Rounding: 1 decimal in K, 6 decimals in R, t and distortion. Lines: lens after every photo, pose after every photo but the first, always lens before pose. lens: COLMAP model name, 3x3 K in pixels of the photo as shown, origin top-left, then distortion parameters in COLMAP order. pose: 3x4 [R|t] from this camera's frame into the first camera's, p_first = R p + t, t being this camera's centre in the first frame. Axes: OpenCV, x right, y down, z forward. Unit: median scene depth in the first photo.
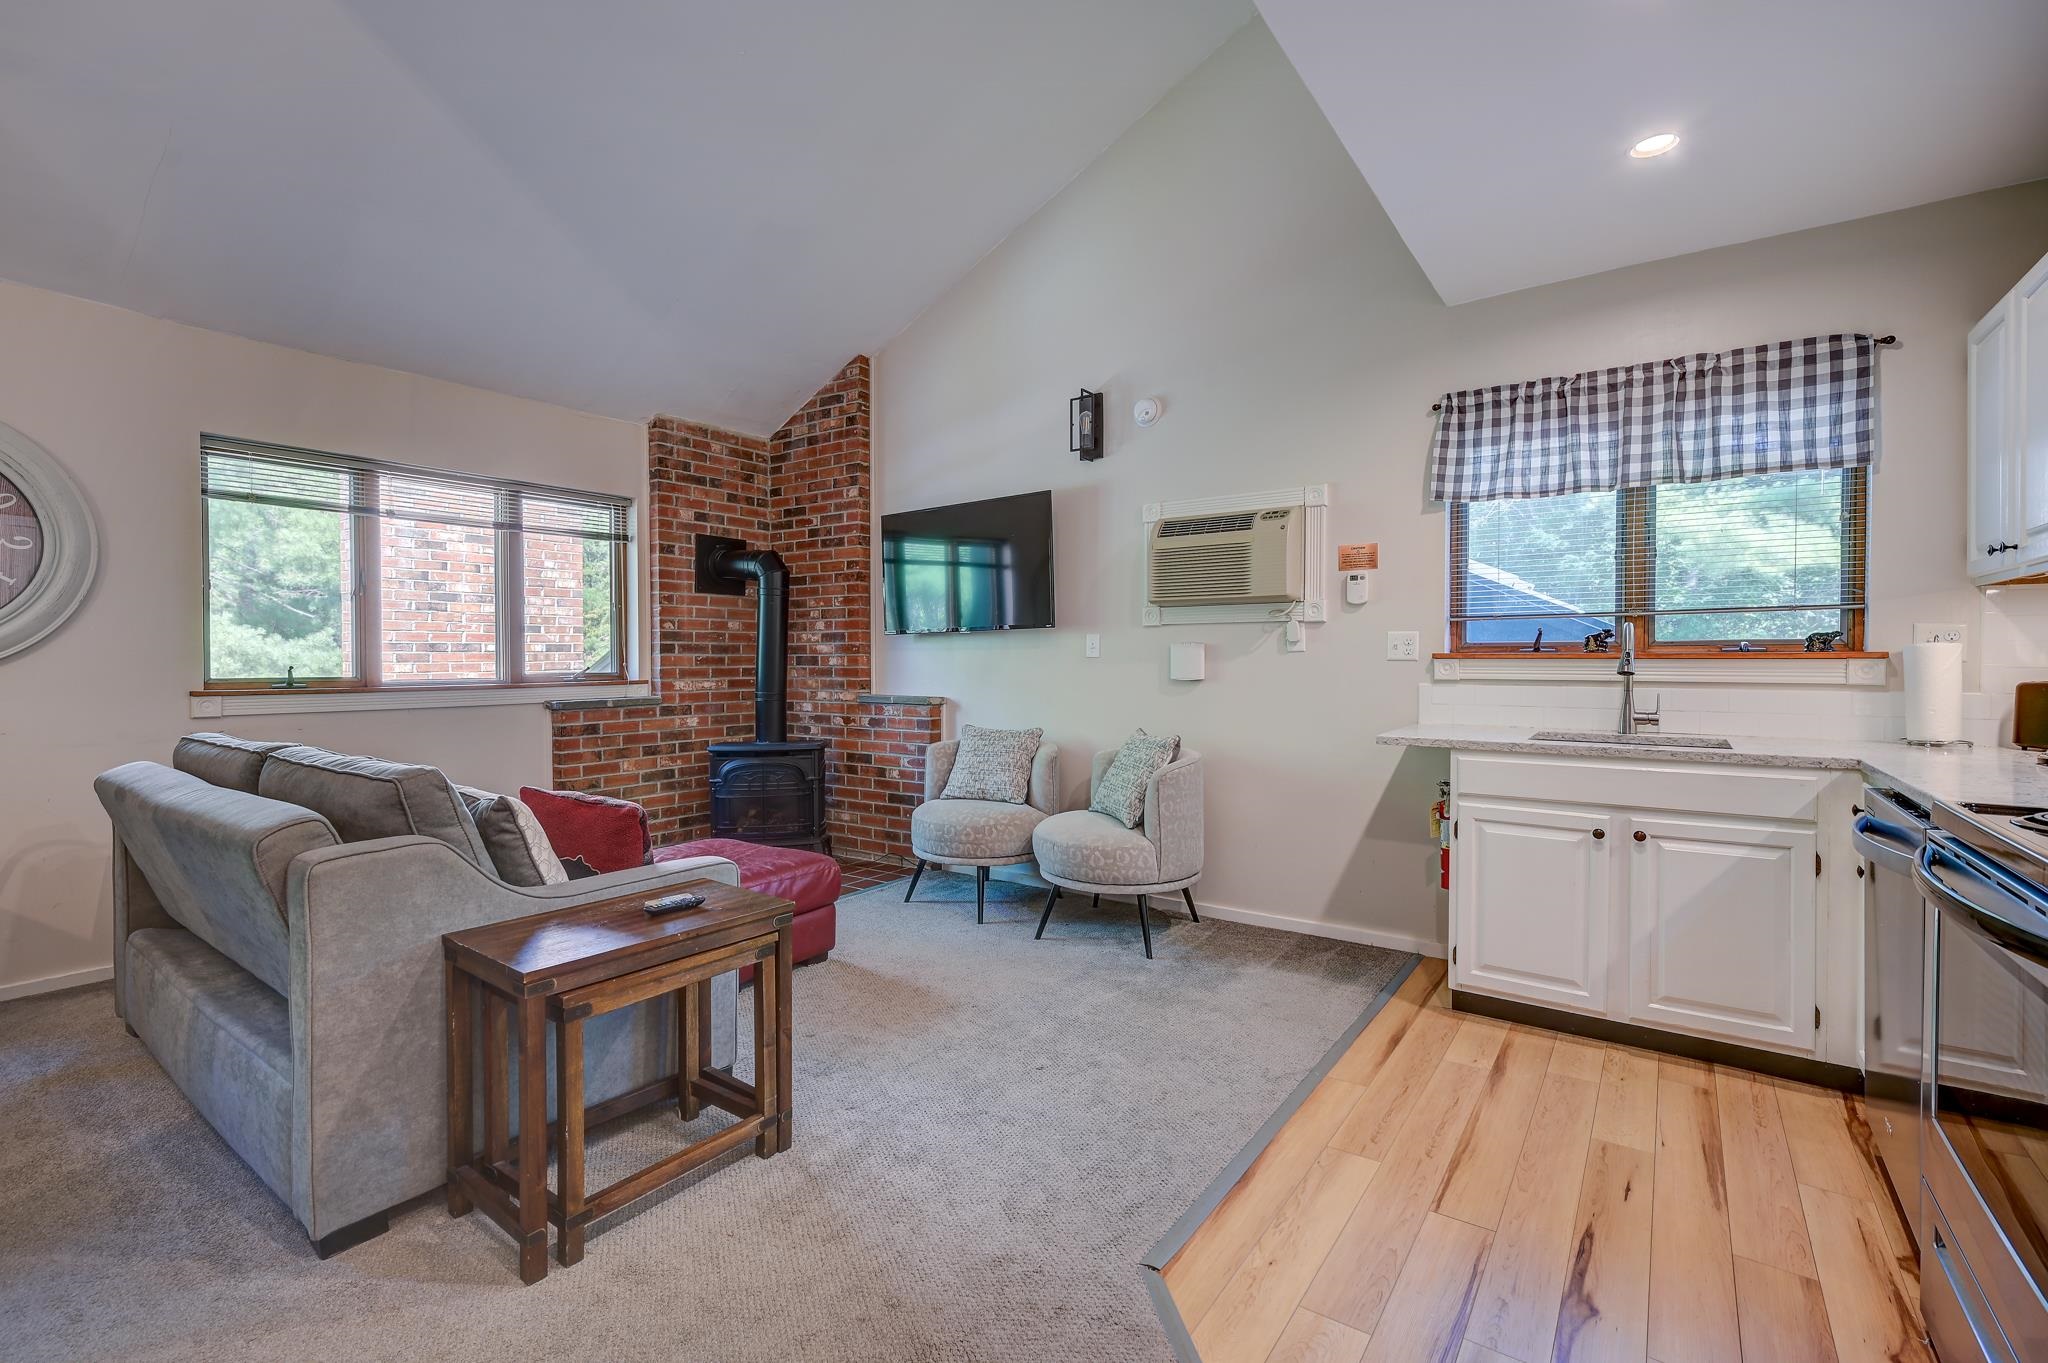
lens RADIAL K [[925.8, 0, 1030.9], [0, 925.8, 660.9], [0, 0, 1]] dist [0.000641, -0.000422]
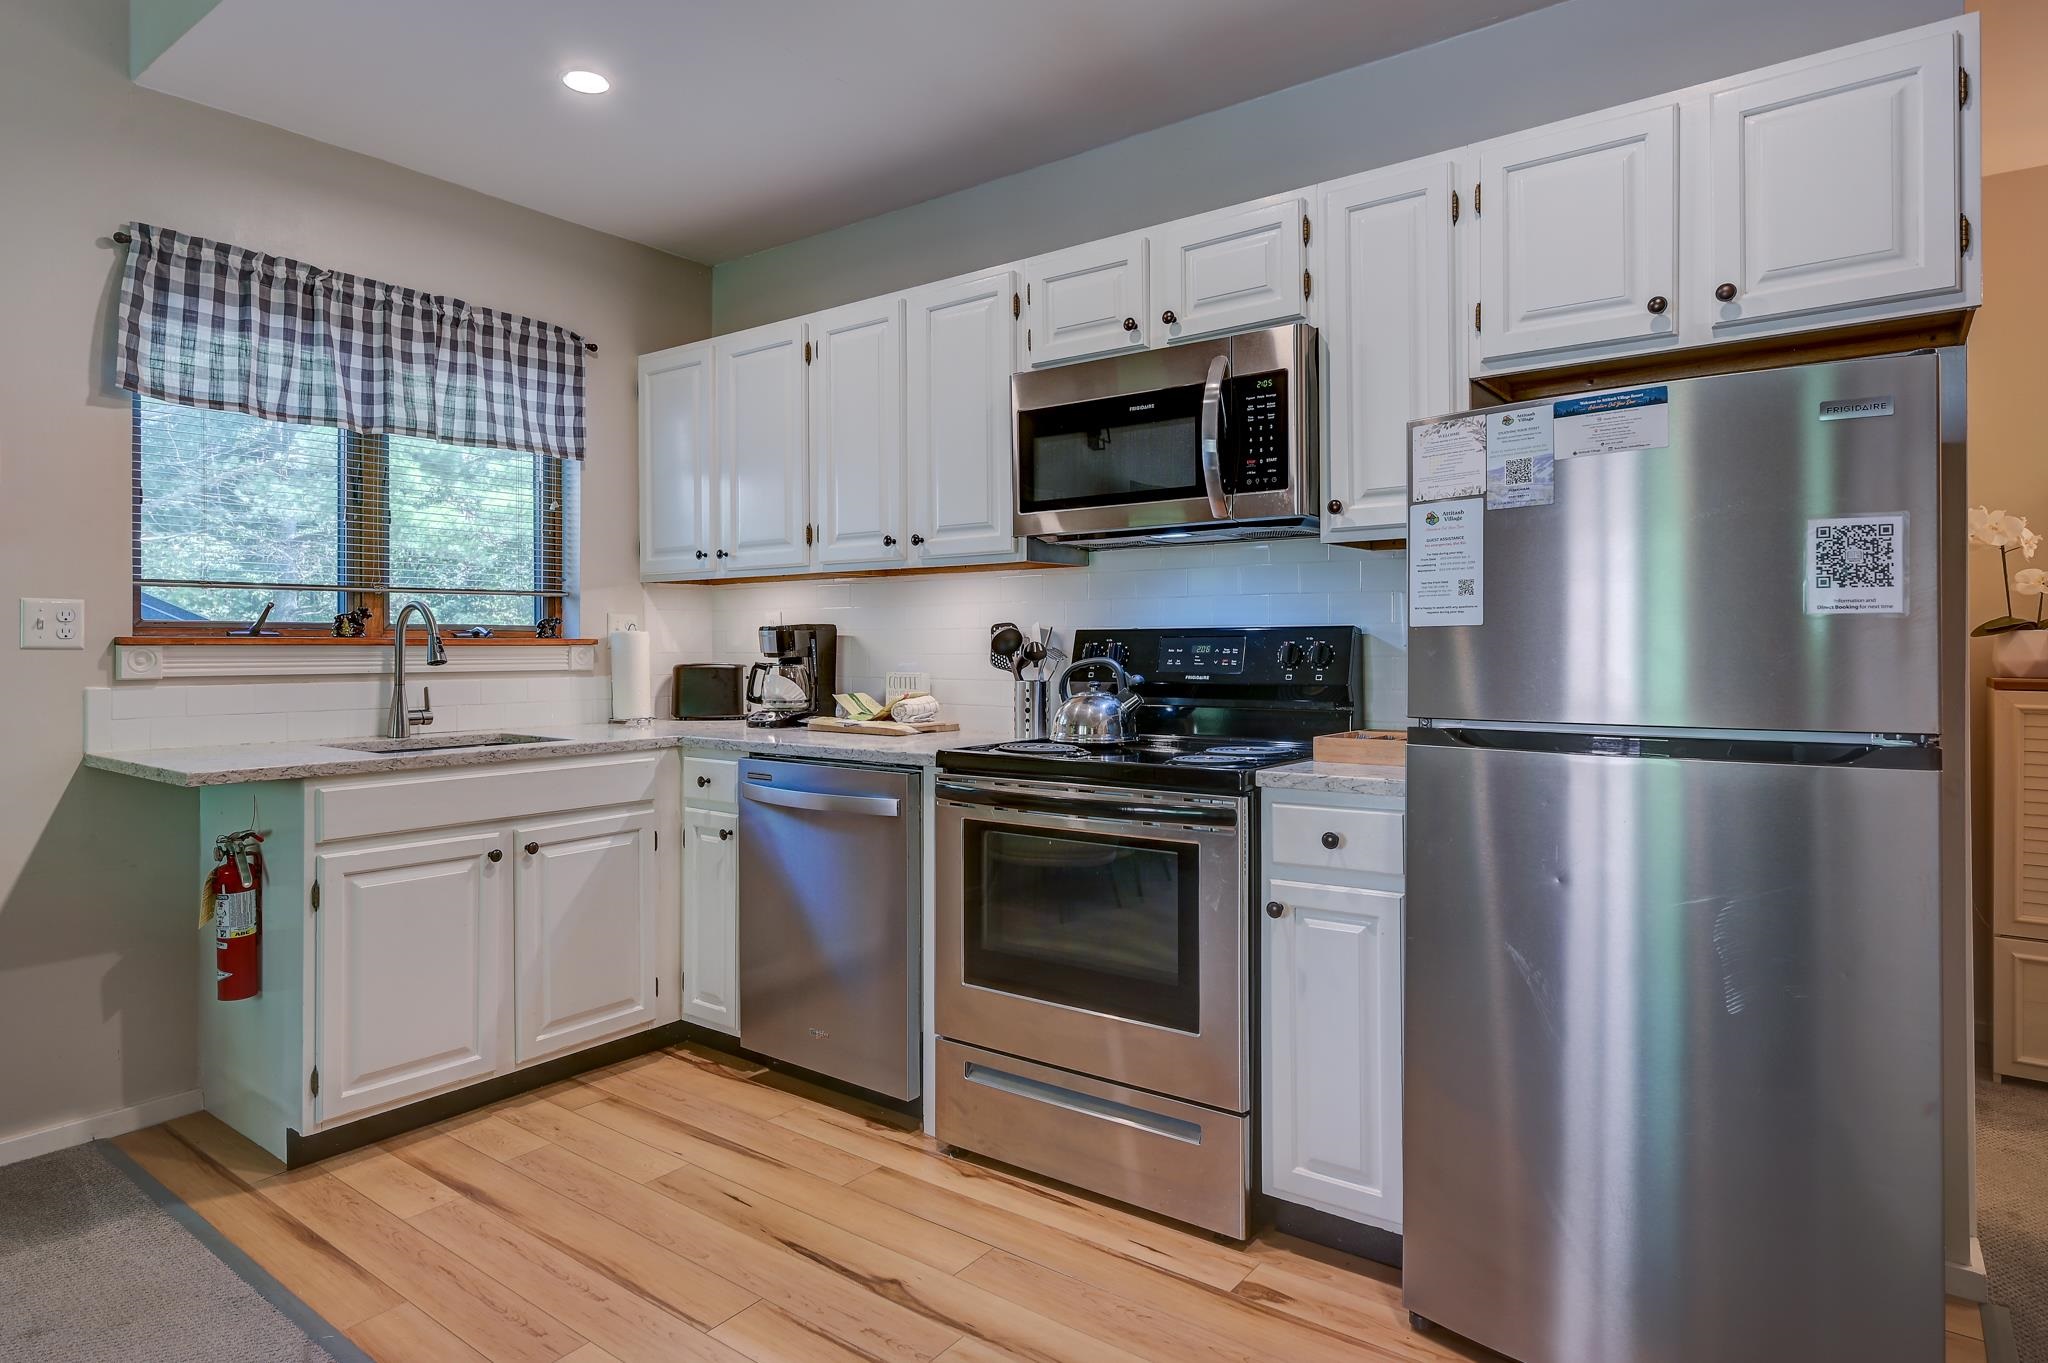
lens RADIAL K [[1141.6, 0, 975.2], [0, 1141.6, 648.5], [0, 0, 1]] dist [0.000069, -0.000761]
pose [[0.037312, -0.001718, 0.999302, -0.239909], [0.005824, 0.999982, 0.001501, 0.001295], [-0.999287, 0.005764, 0.037322, 0.324407]]
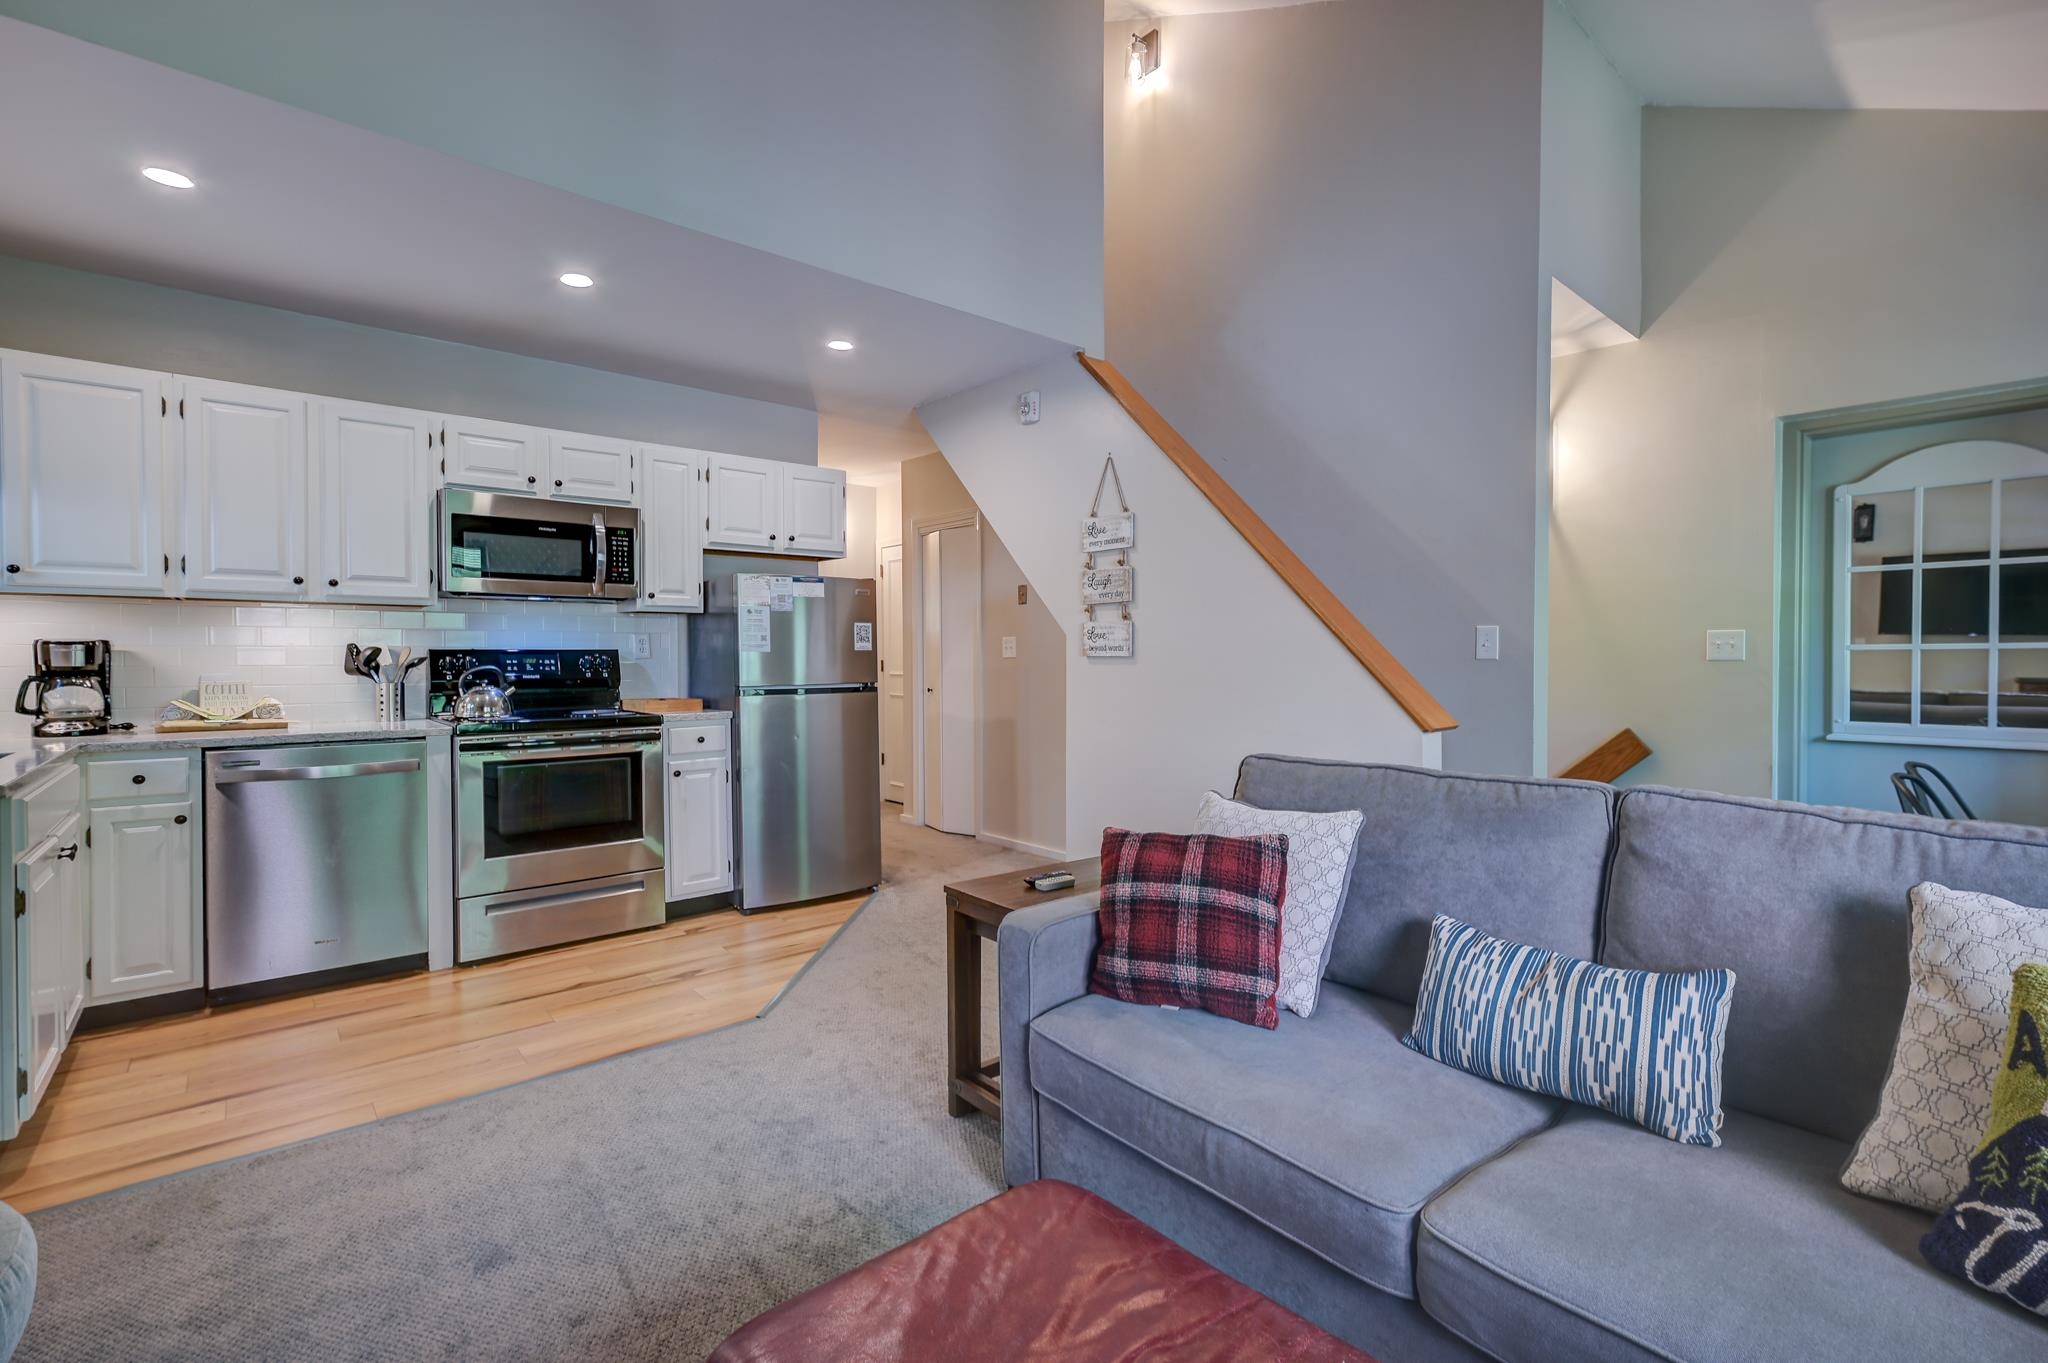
lens RADIAL K [[925.8, 0, 1040.3], [0, 925.8, 672.5], [0, 0, 1]] dist [0.000641, -0.000422]
pose [[-0.973623, -0.002084, 0.228153, -0.301825], [0.002781, 0.999776, 0.021000, -0.003088], [-0.228145, 0.021081, -0.973399, 1.003859]]
